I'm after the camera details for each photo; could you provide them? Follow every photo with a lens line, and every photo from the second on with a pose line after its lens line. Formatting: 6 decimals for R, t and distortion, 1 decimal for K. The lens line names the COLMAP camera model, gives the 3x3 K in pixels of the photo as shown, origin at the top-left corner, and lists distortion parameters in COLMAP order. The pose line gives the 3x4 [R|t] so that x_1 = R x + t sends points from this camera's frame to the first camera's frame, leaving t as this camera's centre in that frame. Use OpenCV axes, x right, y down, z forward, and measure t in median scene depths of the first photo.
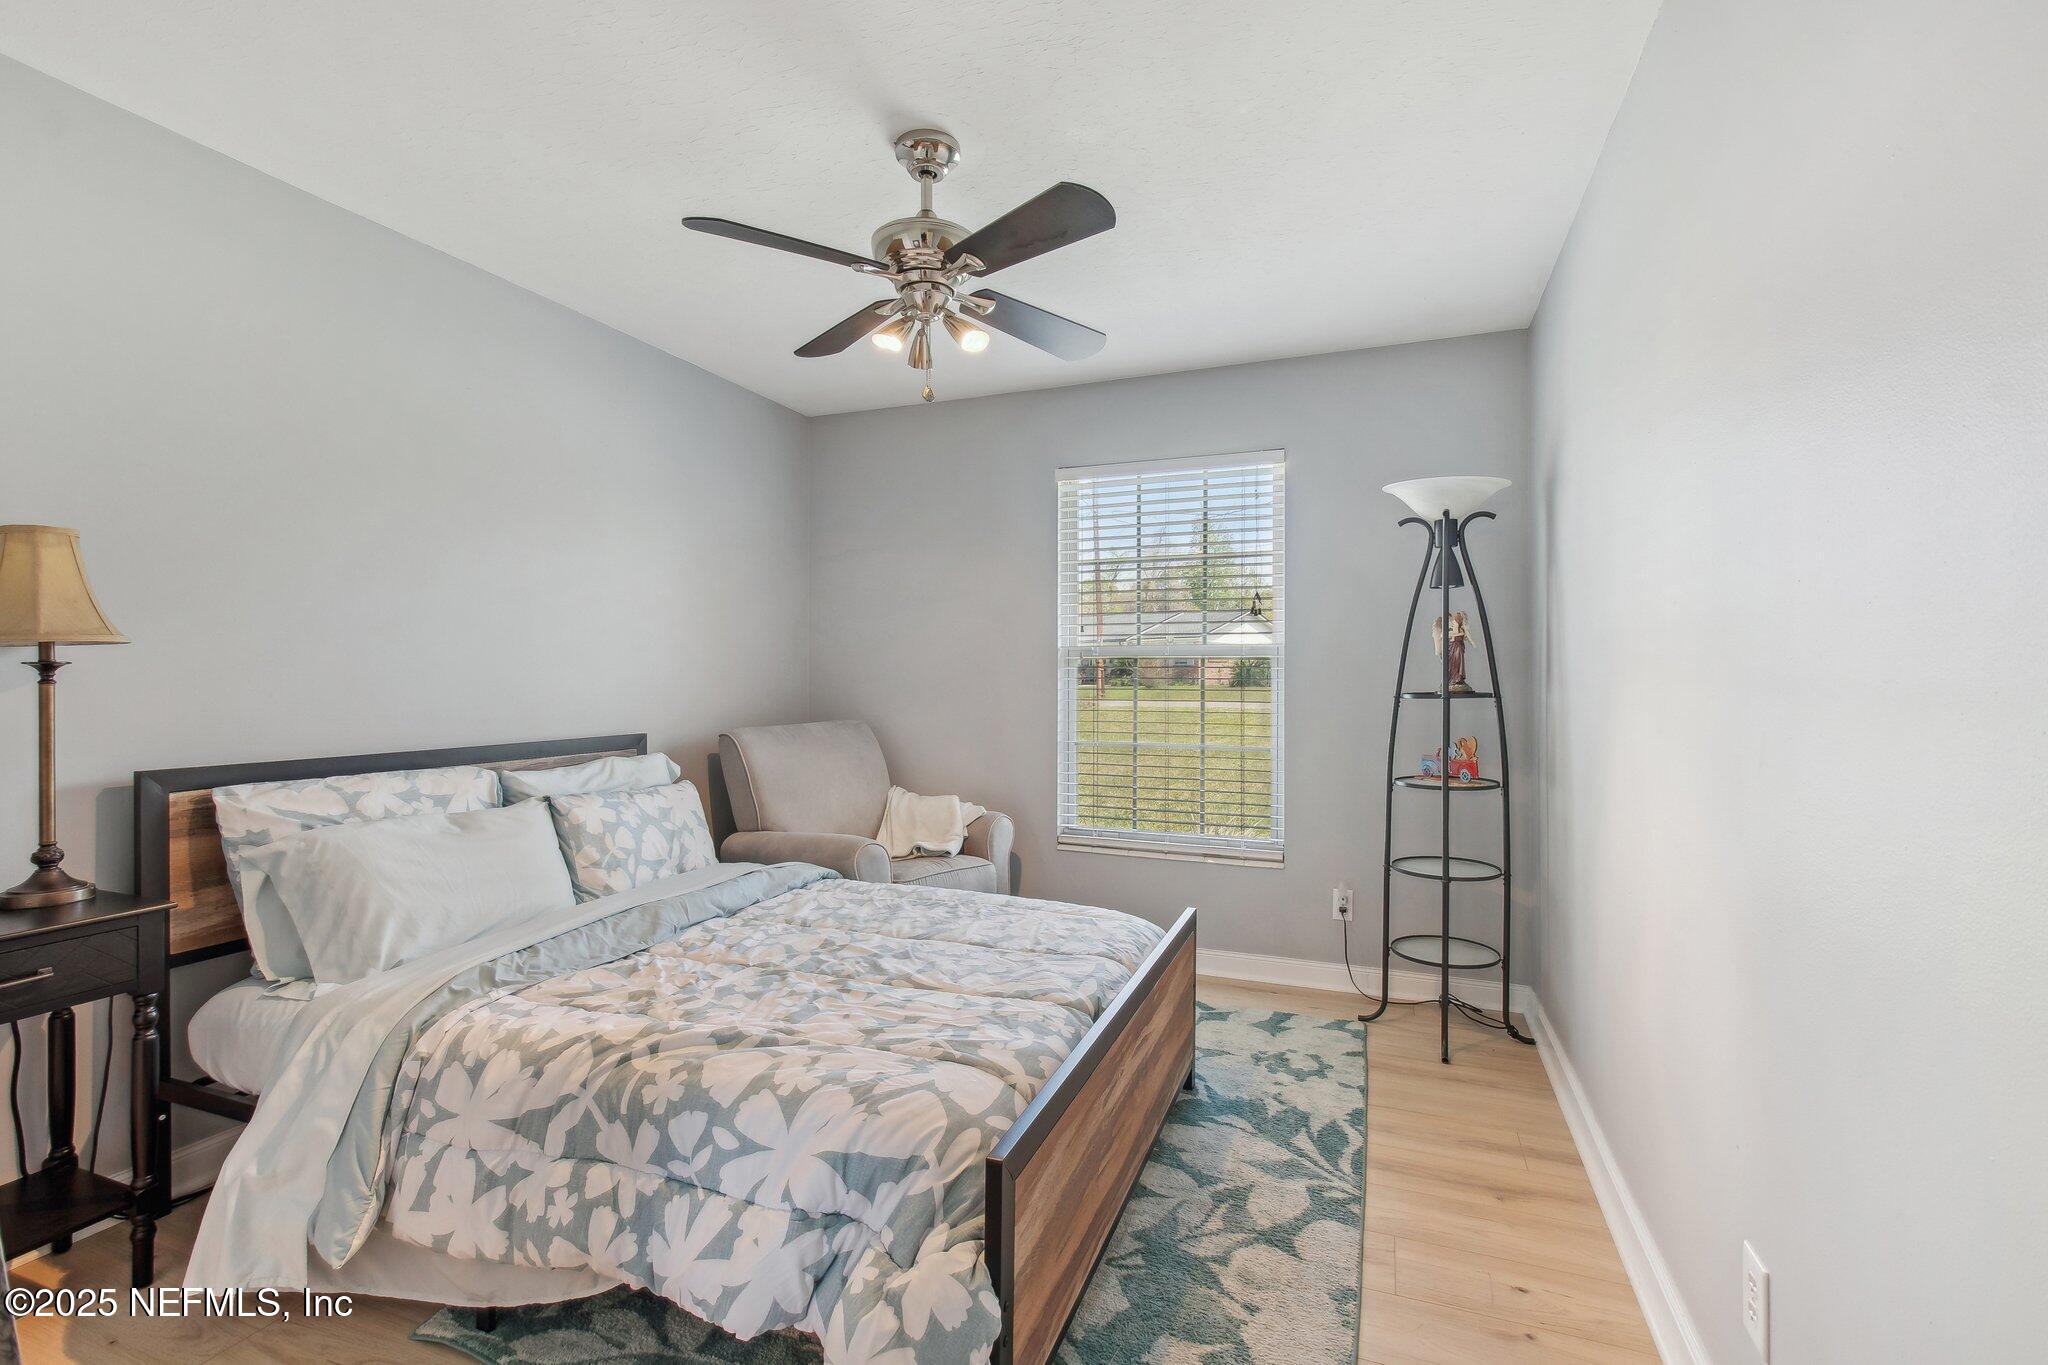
lens RADIAL K [[906.6, 0, 1013.8], [0, 906.6, 680.2], [0, 0, 1]] dist [0.003230, -0.001175]
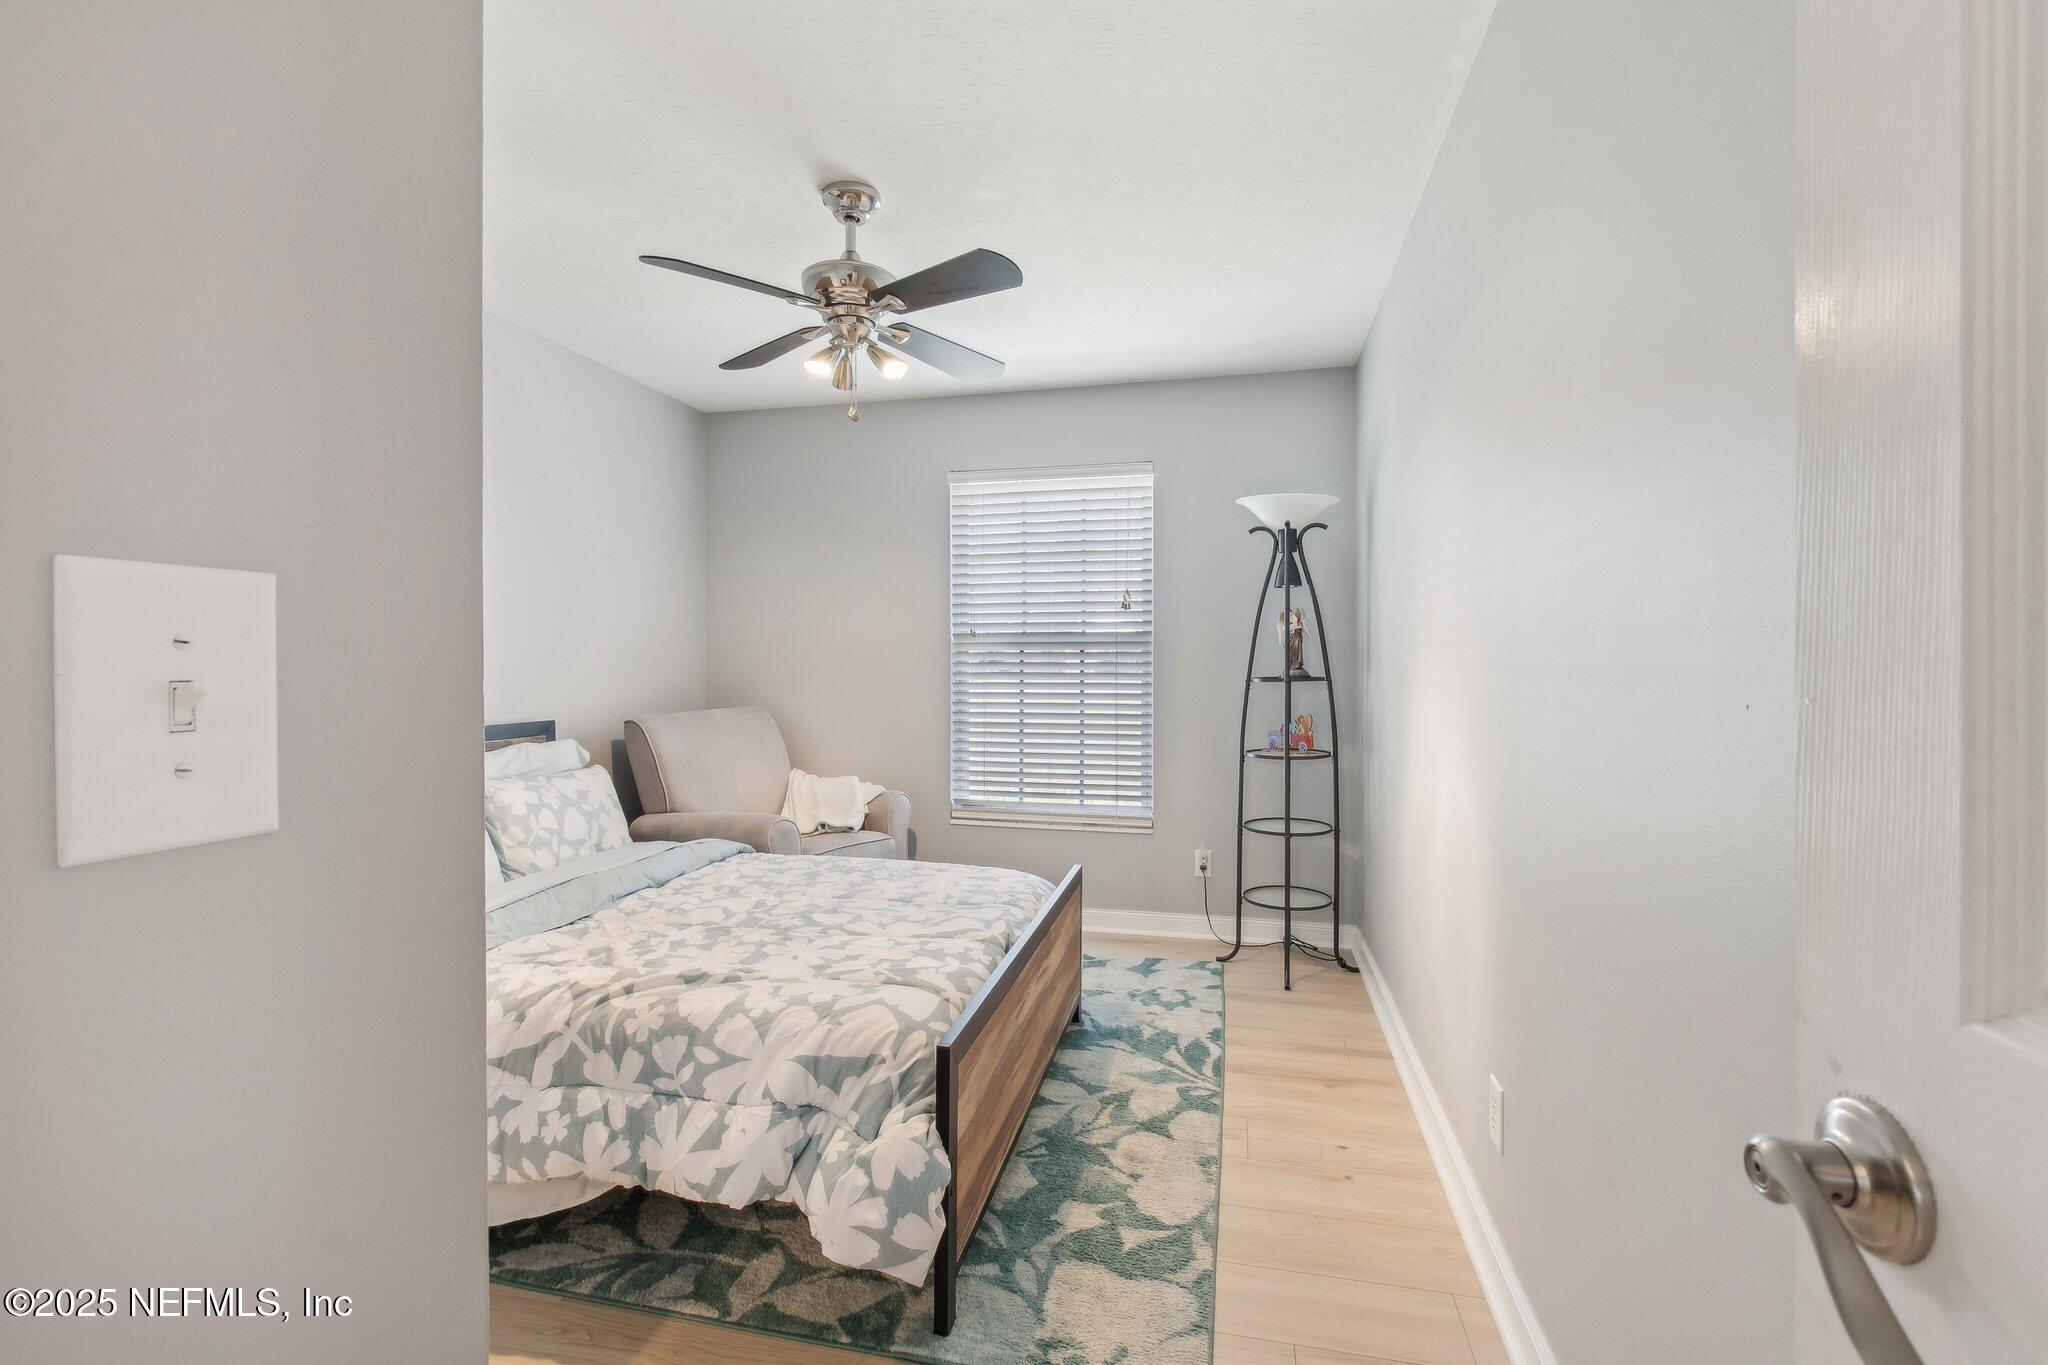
lens RADIAL K [[906.6, 0, 1011.7], [0, 906.6, 673.2], [0, 0, 1]] dist [0.003230, -0.001175]
pose [[0.989533, -0.004070, 0.144251, -0.064418], [0.003413, 0.999983, 0.004801, 0.003014], [-0.144268, -0.004259, 0.989530, -0.153865]]
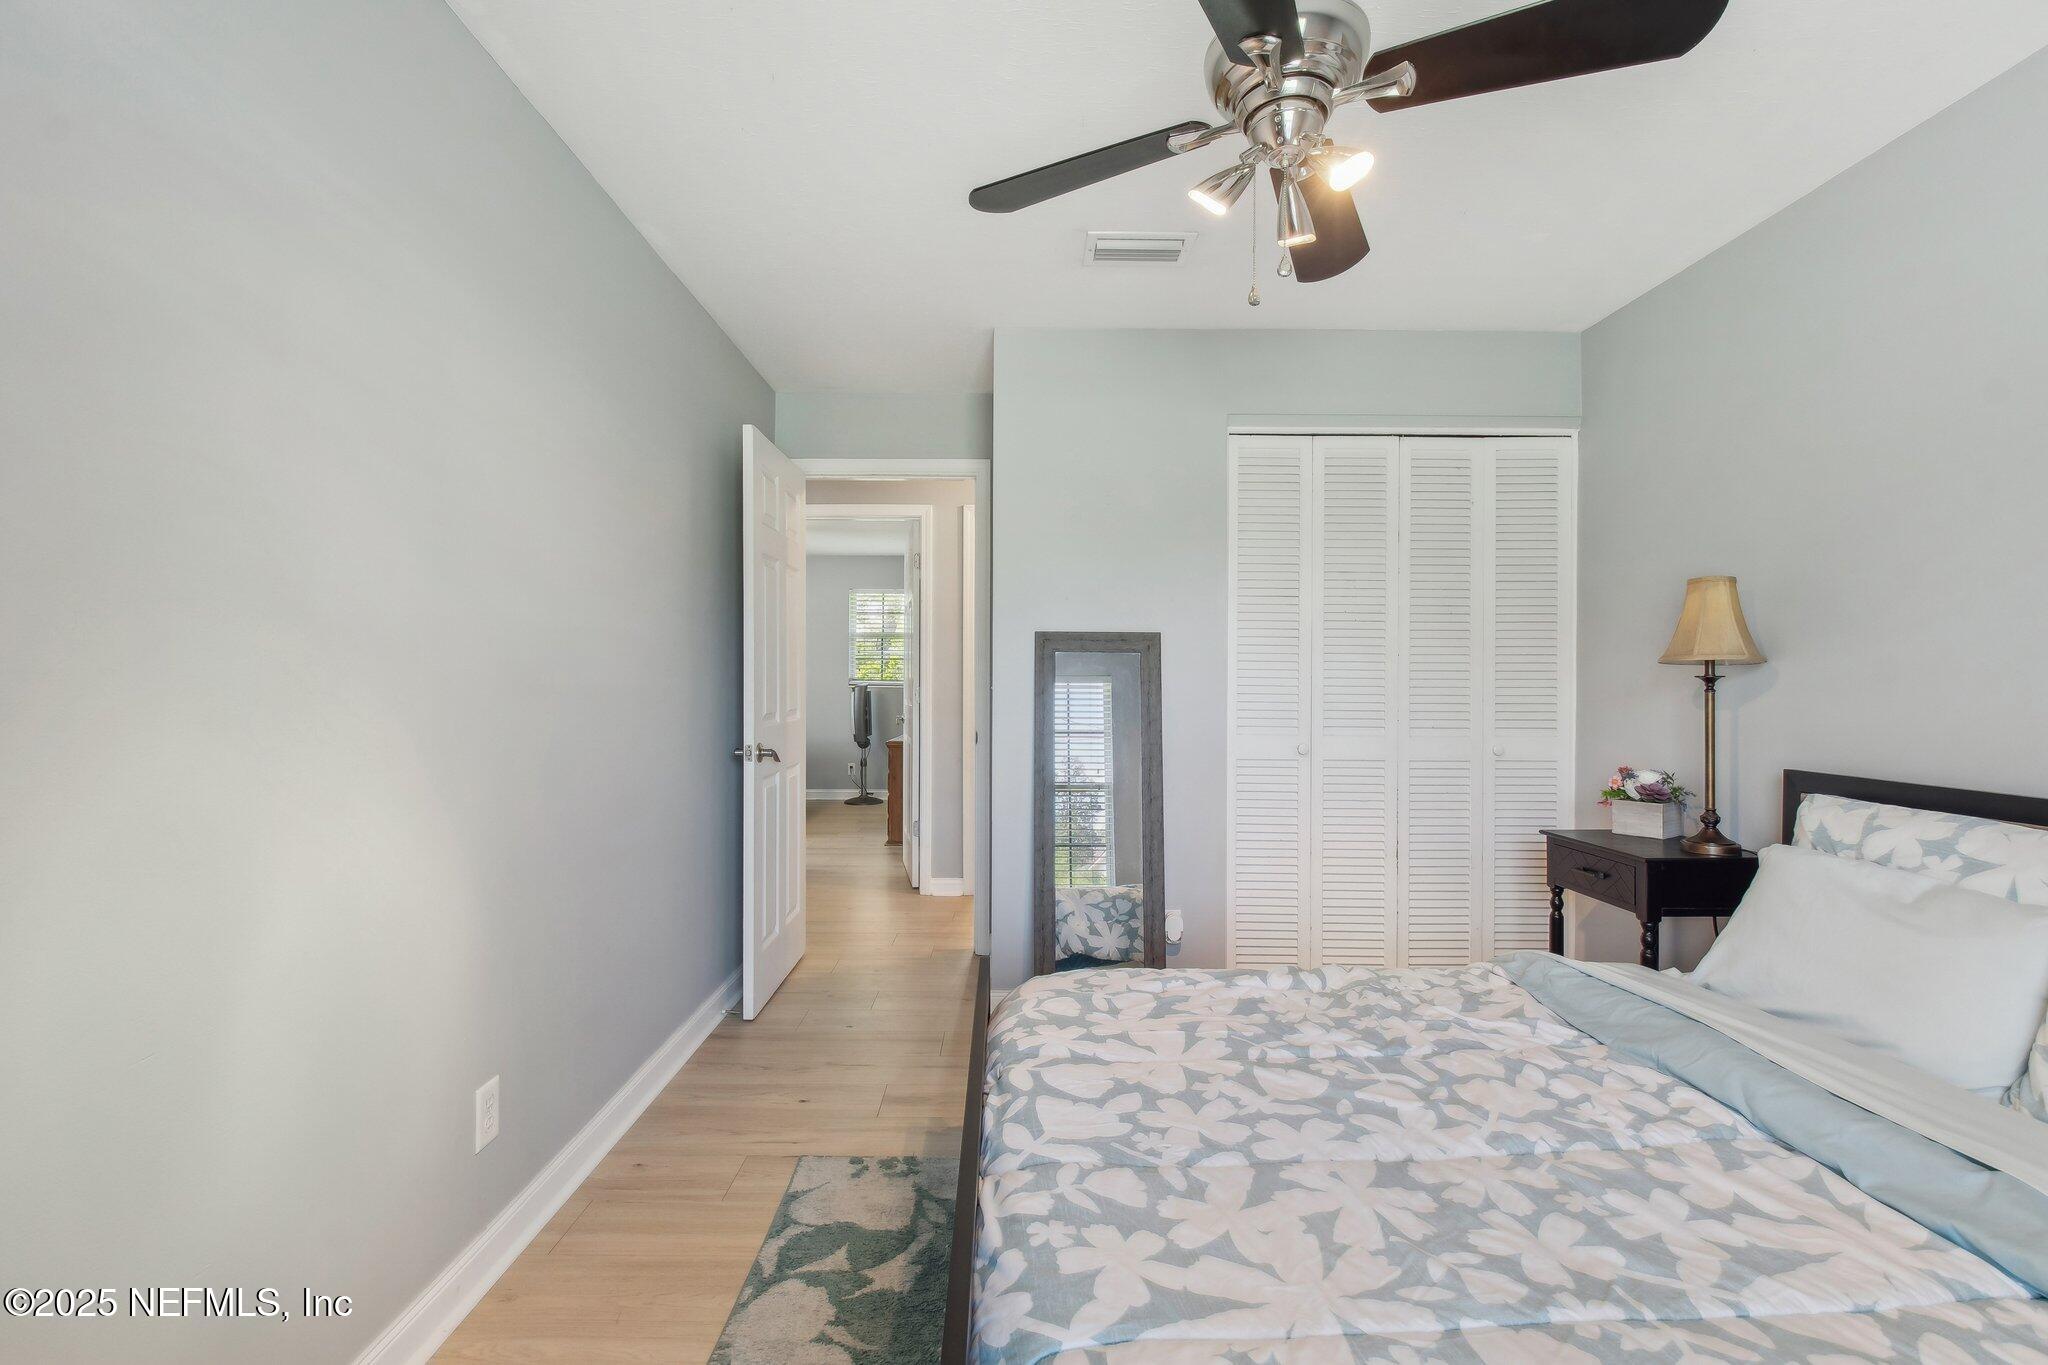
lens RADIAL K [[906.6, 0, 1008.5], [0, 906.6, 685.3], [0, 0, 1]] dist [0.003230, -0.001175]
pose [[-0.927709, -0.002014, -0.373298, 0.357662], [-0.002391, 0.999997, 0.000547, -0.003621], [0.373296, 0.001400, -0.927711, 1.600225]]
